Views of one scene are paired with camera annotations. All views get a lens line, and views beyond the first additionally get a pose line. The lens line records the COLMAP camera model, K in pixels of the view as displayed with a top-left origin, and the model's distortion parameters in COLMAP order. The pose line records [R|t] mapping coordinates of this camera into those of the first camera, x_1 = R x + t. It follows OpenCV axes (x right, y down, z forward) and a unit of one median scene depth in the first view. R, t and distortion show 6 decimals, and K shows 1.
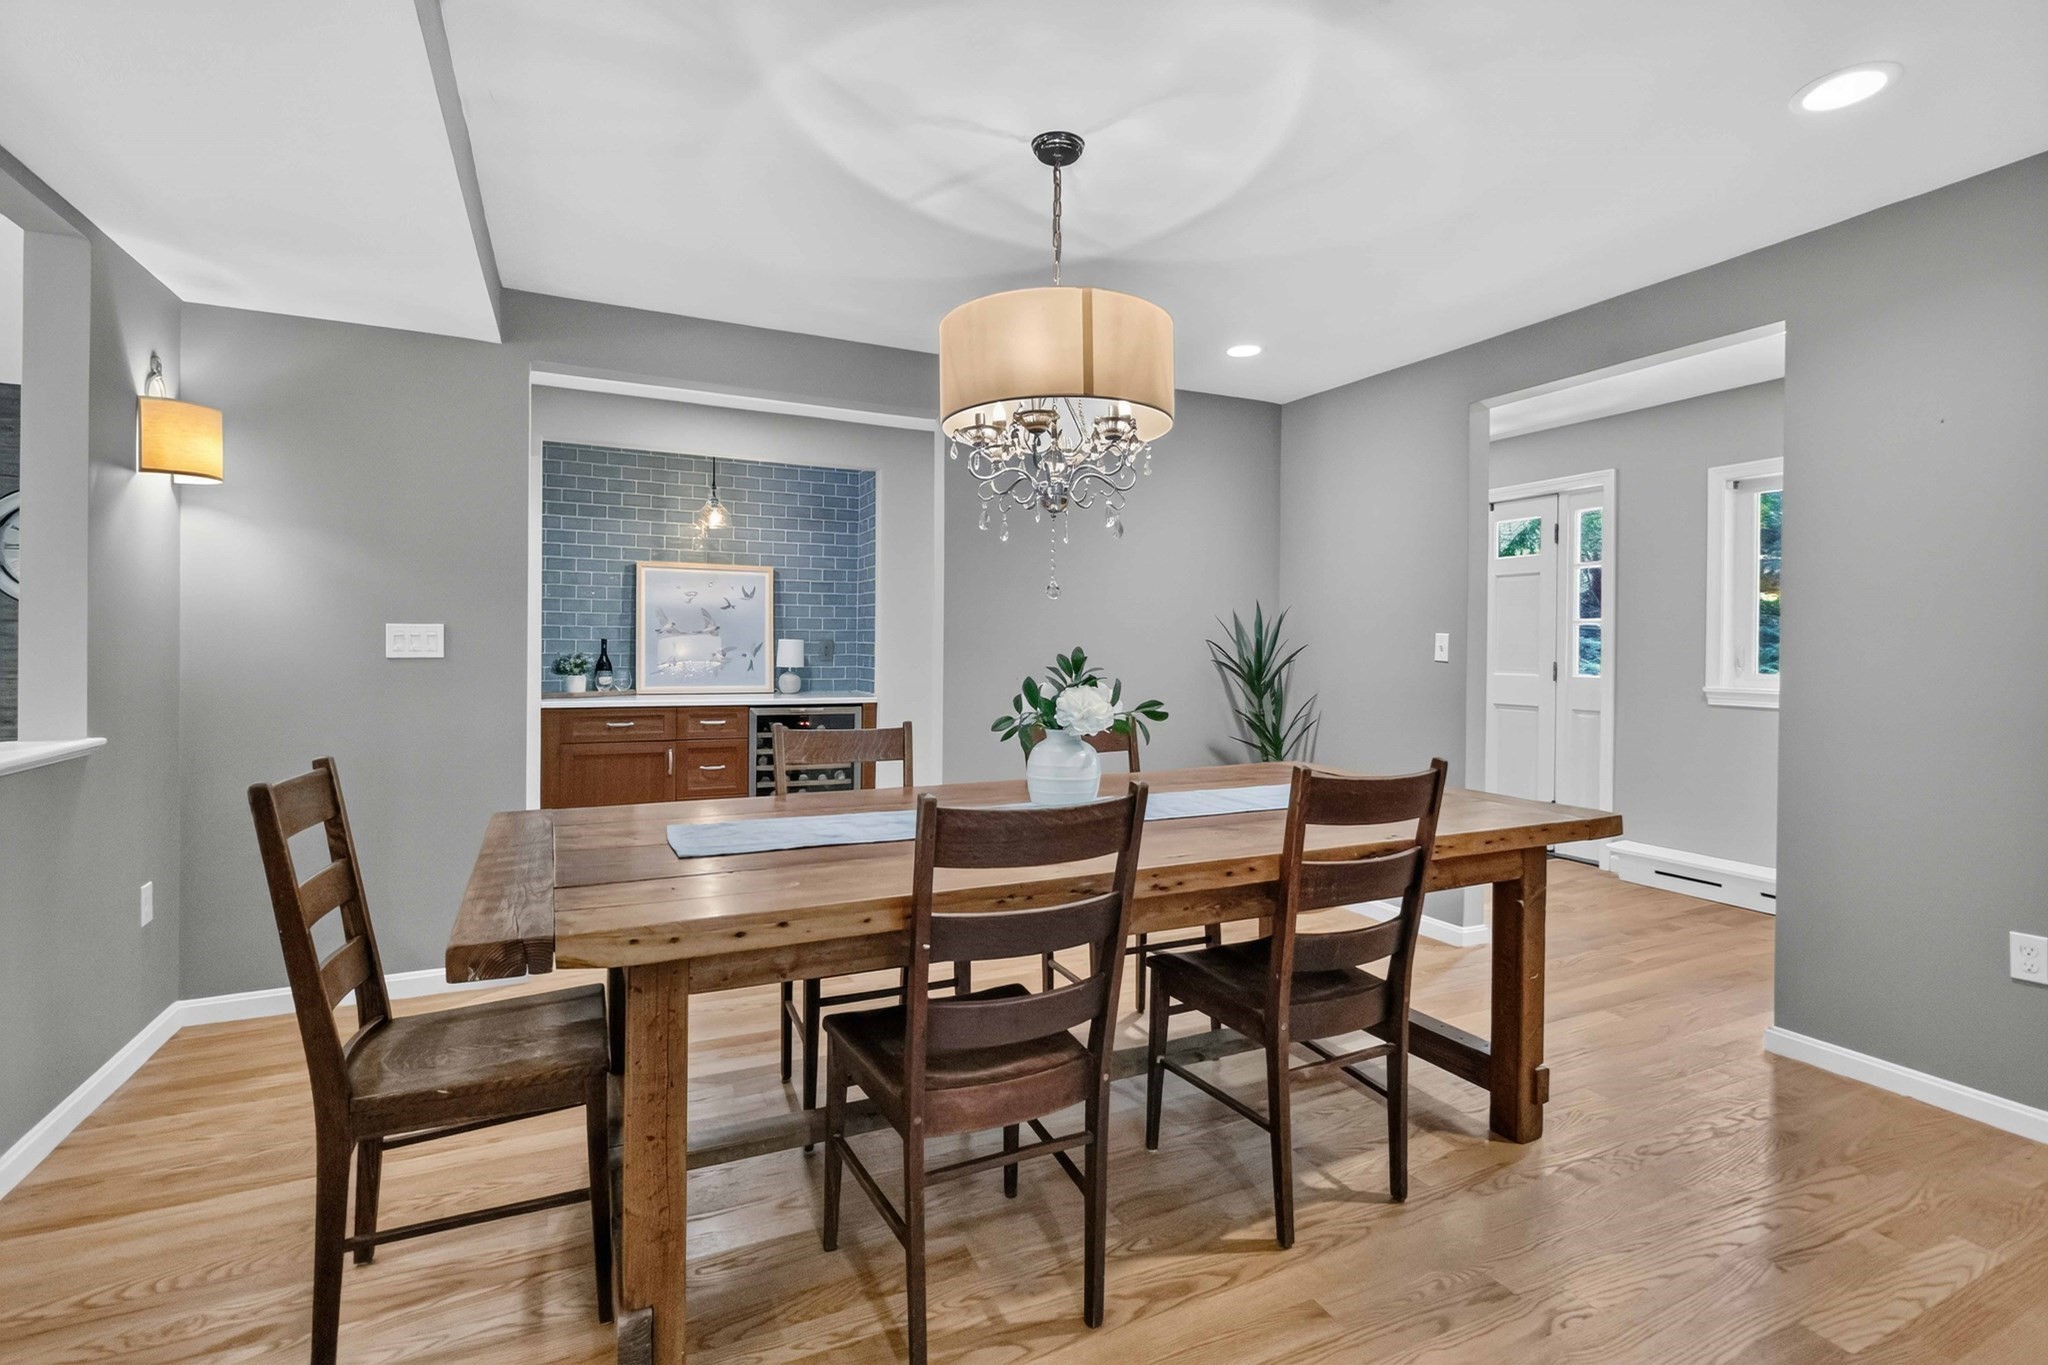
lens RADIAL K [[943.4, 0, 1045.9], [0, 943.4, 655.2], [0, 0, 1]] dist [0.000676, 0.000076]
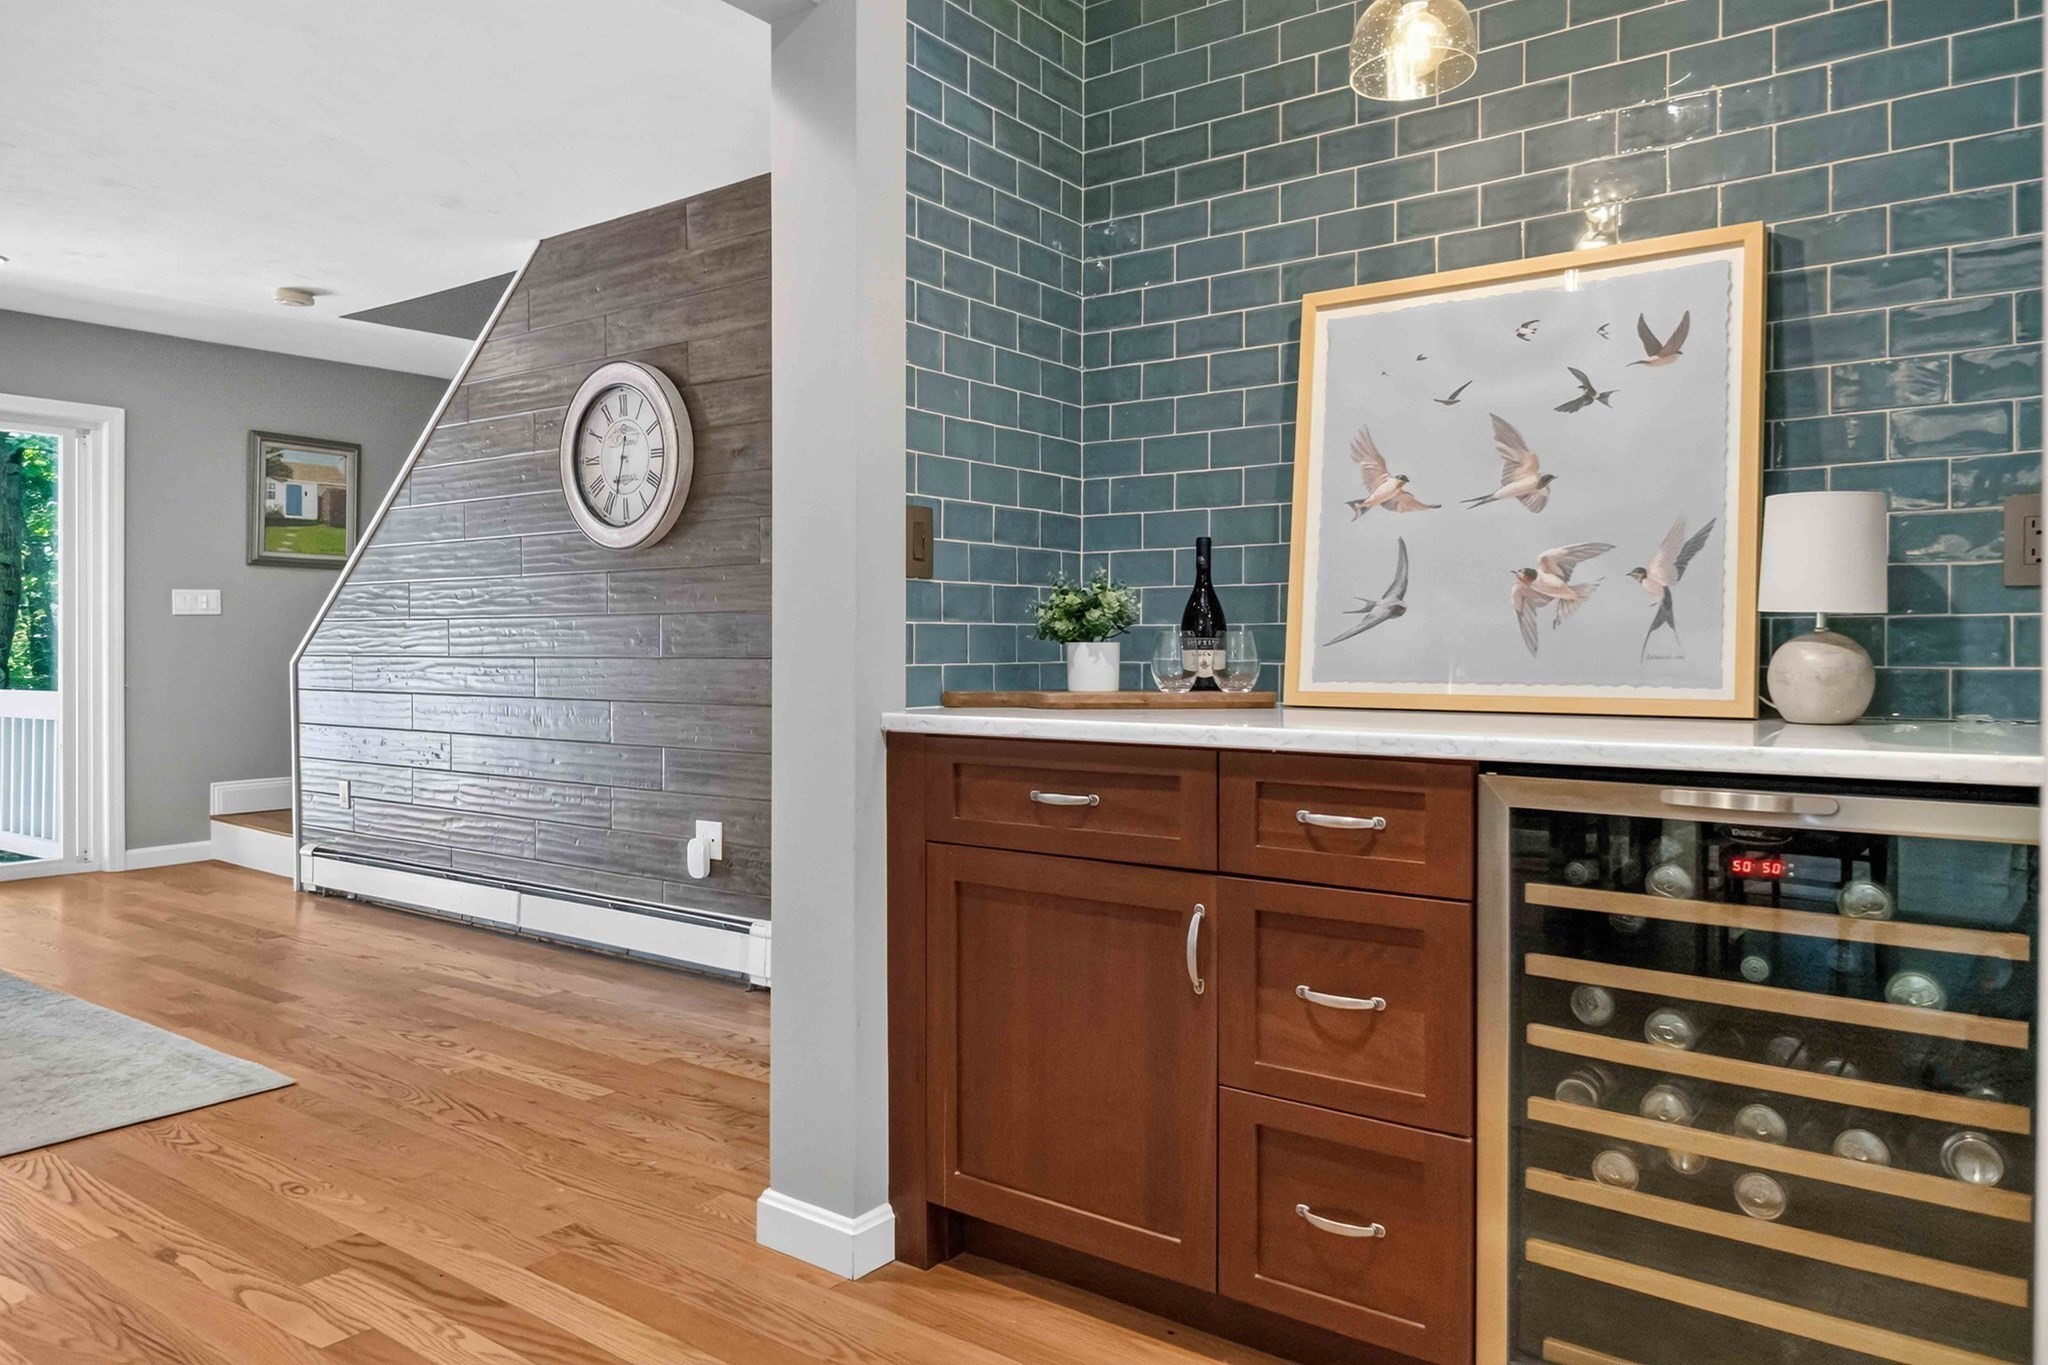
lens RADIAL K [[1401.1, 0, 1029.8], [0, 1401.1, 632.5], [0, 0, 1]] dist [0.006071, -0.001707]
pose [[0.455619, -0.020493, -0.889939, -0.051632], [-0.001823, 0.999711, -0.023954, 0.028661], [0.890173, 0.012536, 0.455450, 0.720691]]
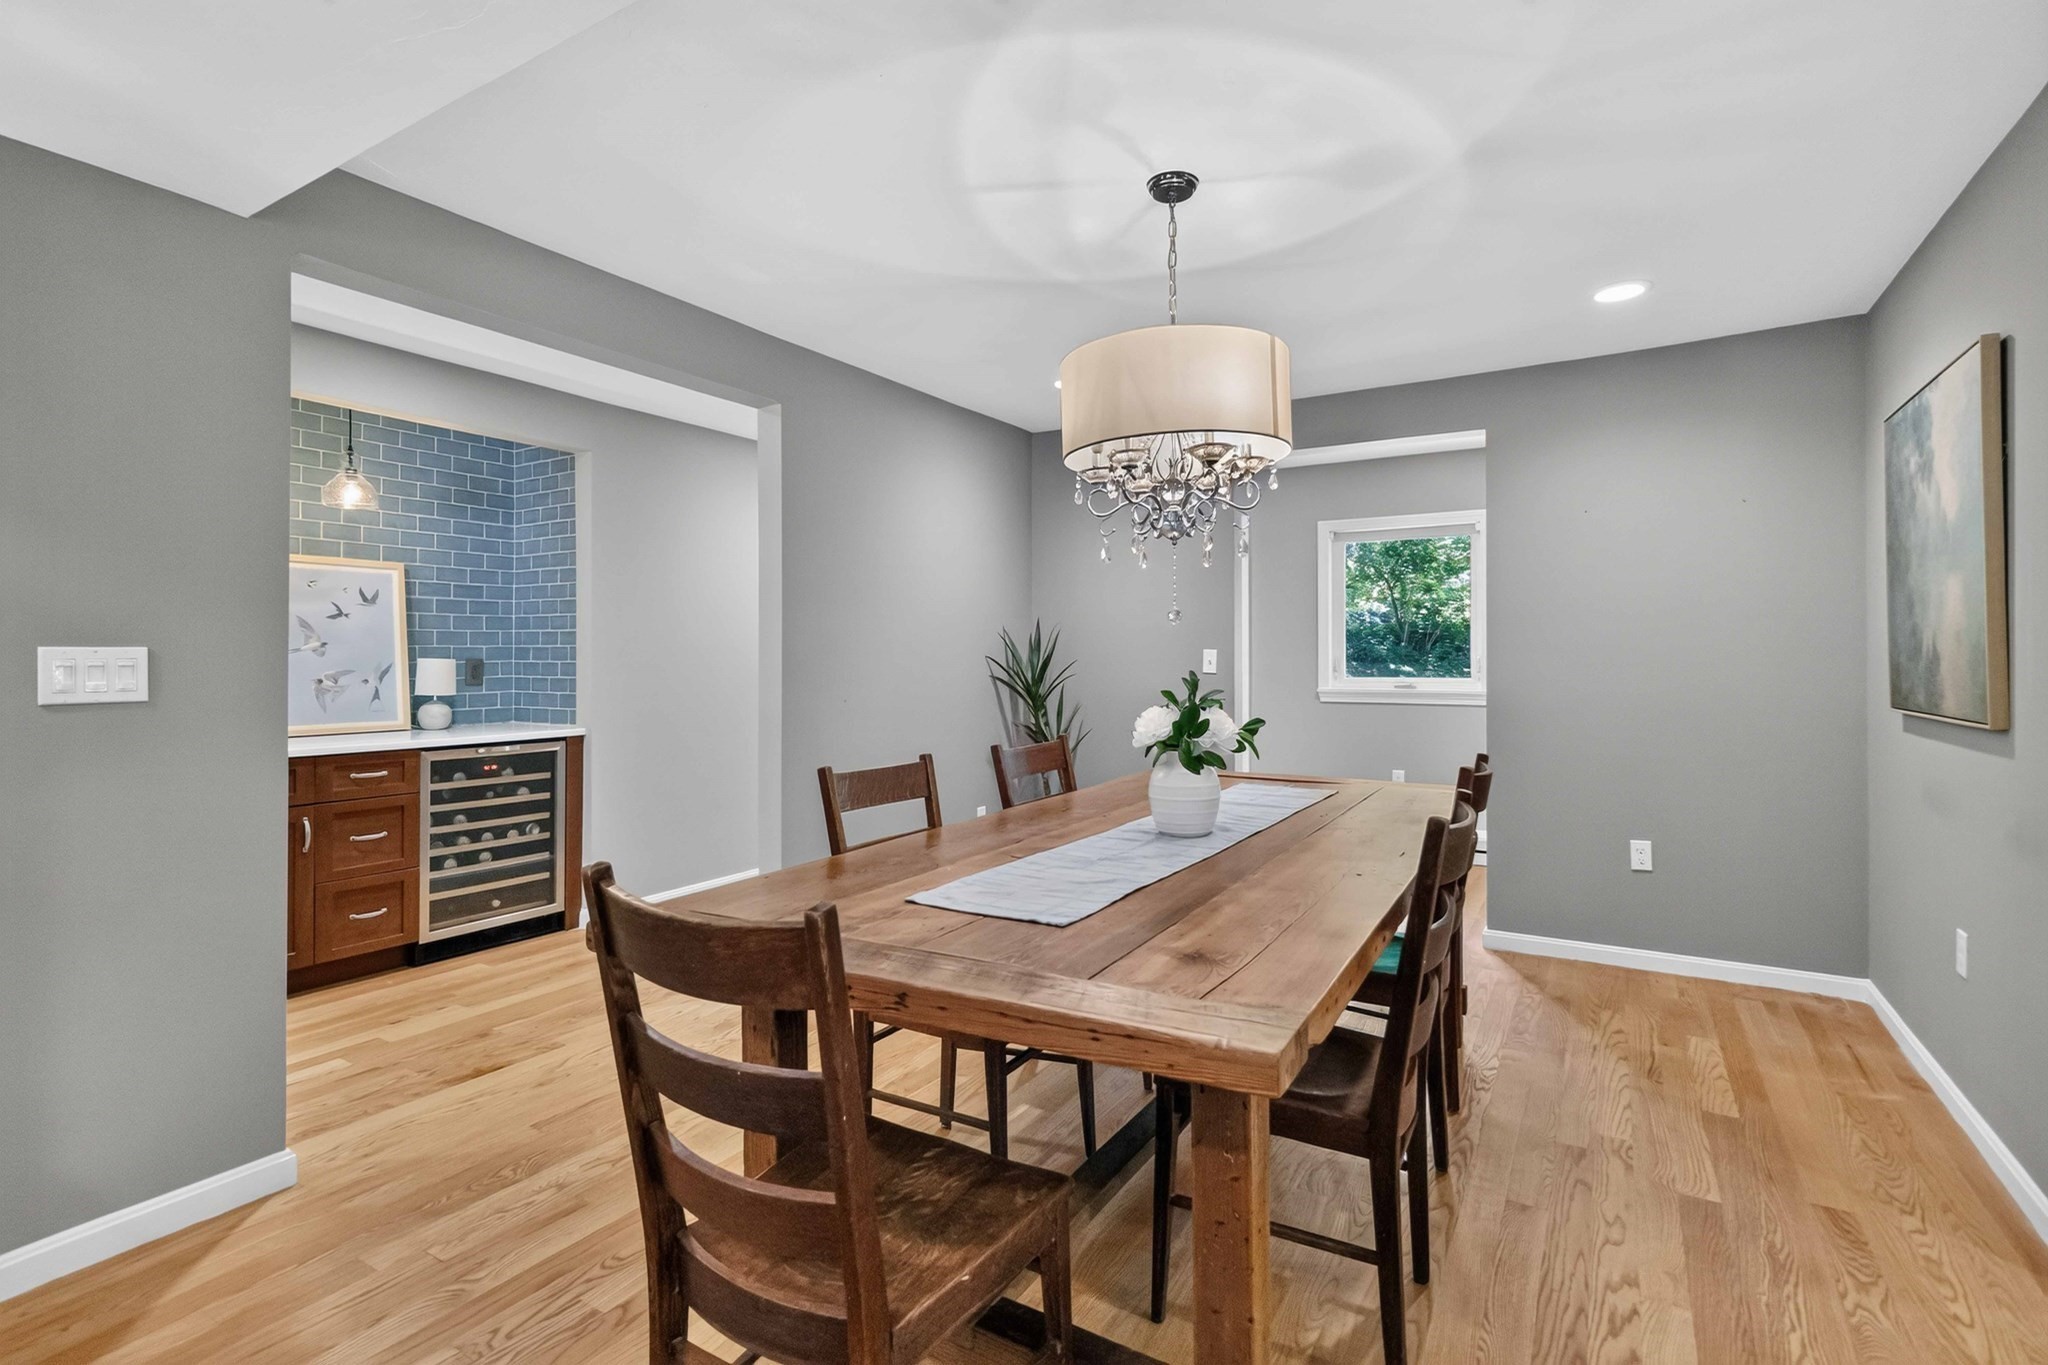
lens RADIAL K [[943.4, 0, 1044.7], [0, 943.4, 654.6], [0, 0, 1]] dist [0.000676, 0.000076]
pose [[0.838509, -0.008672, 0.544819, -0.297690], [0.013570, 0.999896, -0.004969, -0.010497], [-0.544719, 0.011559, 0.838539, 0.096574]]
